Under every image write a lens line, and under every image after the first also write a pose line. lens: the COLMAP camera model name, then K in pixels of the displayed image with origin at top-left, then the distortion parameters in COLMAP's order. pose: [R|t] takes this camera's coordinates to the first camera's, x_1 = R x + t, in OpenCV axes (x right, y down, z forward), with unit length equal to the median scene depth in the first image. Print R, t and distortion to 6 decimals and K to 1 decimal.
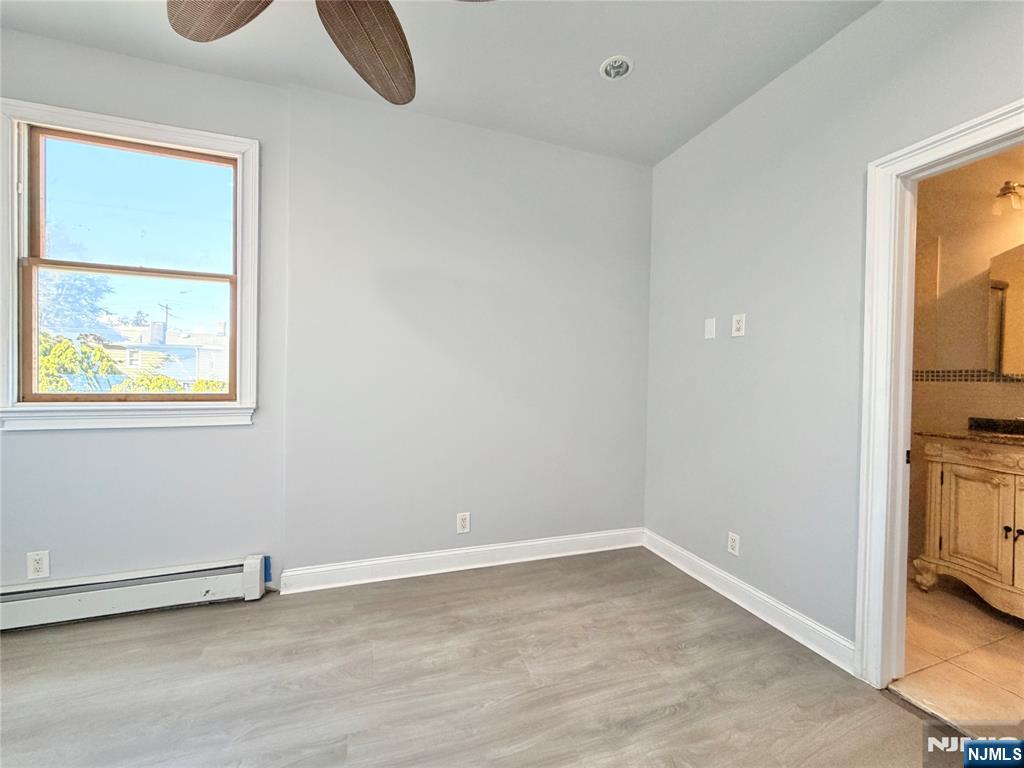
lens RADIAL K [[408.2, 0, 510.4], [0, 408.2, 384.3], [0, 0, 1]] dist [0.000403, -0.000220]
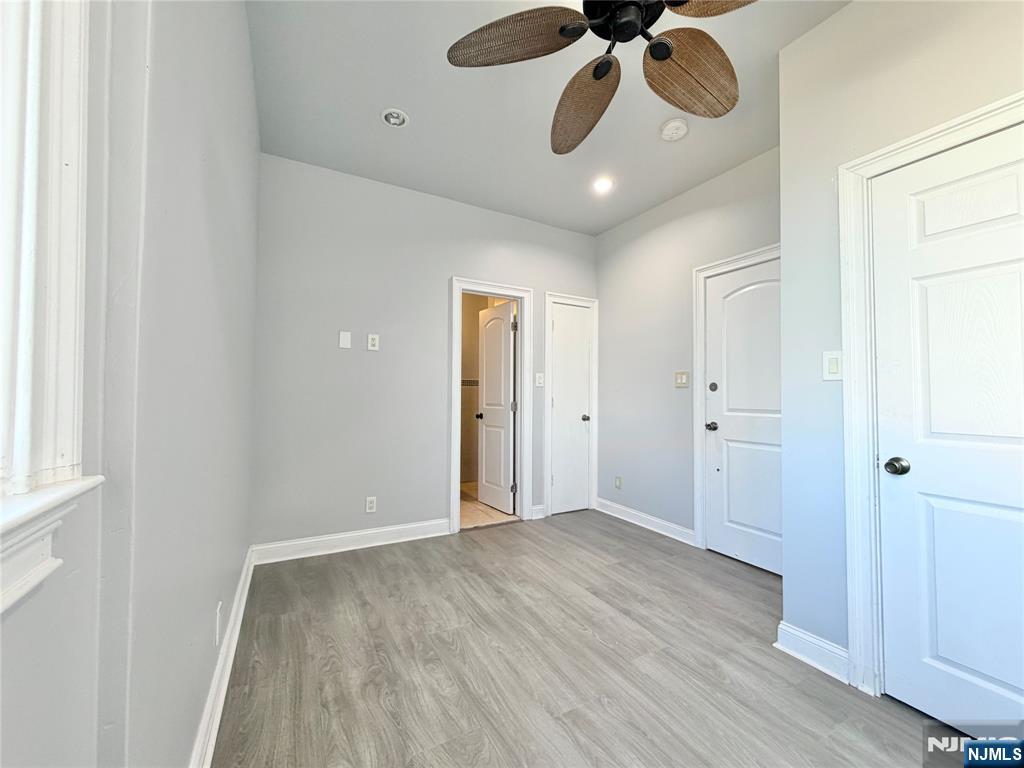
lens RADIAL K [[408.2, 0, 508.6], [0, 408.2, 386.1], [0, 0, 1]] dist [0.000403, -0.000220]
pose [[-0.157865, -0.000453, 0.987461, -1.029636], [-0.000097, 1.000000, 0.000443, 0.000812], [-0.987461, -0.000026, -0.157865, 0.929381]]
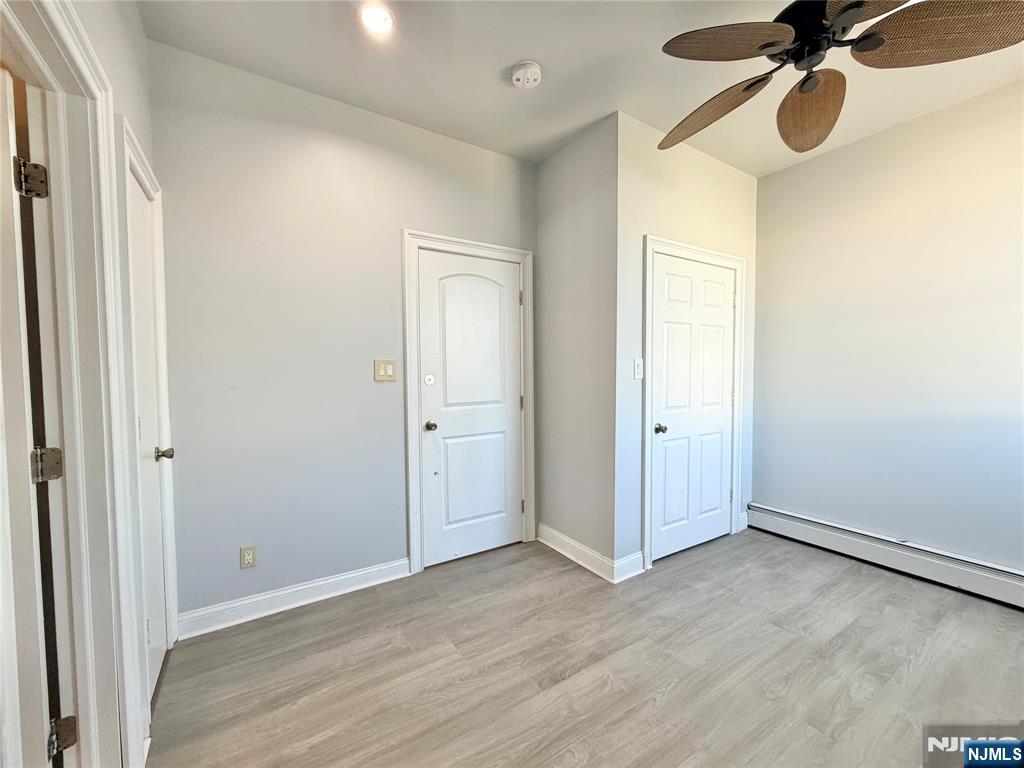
lens RADIAL K [[408.2, 0, 509.6], [0, 408.2, 384.4], [0, 0, 1]] dist [0.000403, -0.000220]
pose [[-0.974959, -0.004371, -0.222342, 0.449399], [-0.014717, 0.998883, 0.044898, -0.045786], [0.221897, 0.047046, -0.973934, 1.281144]]
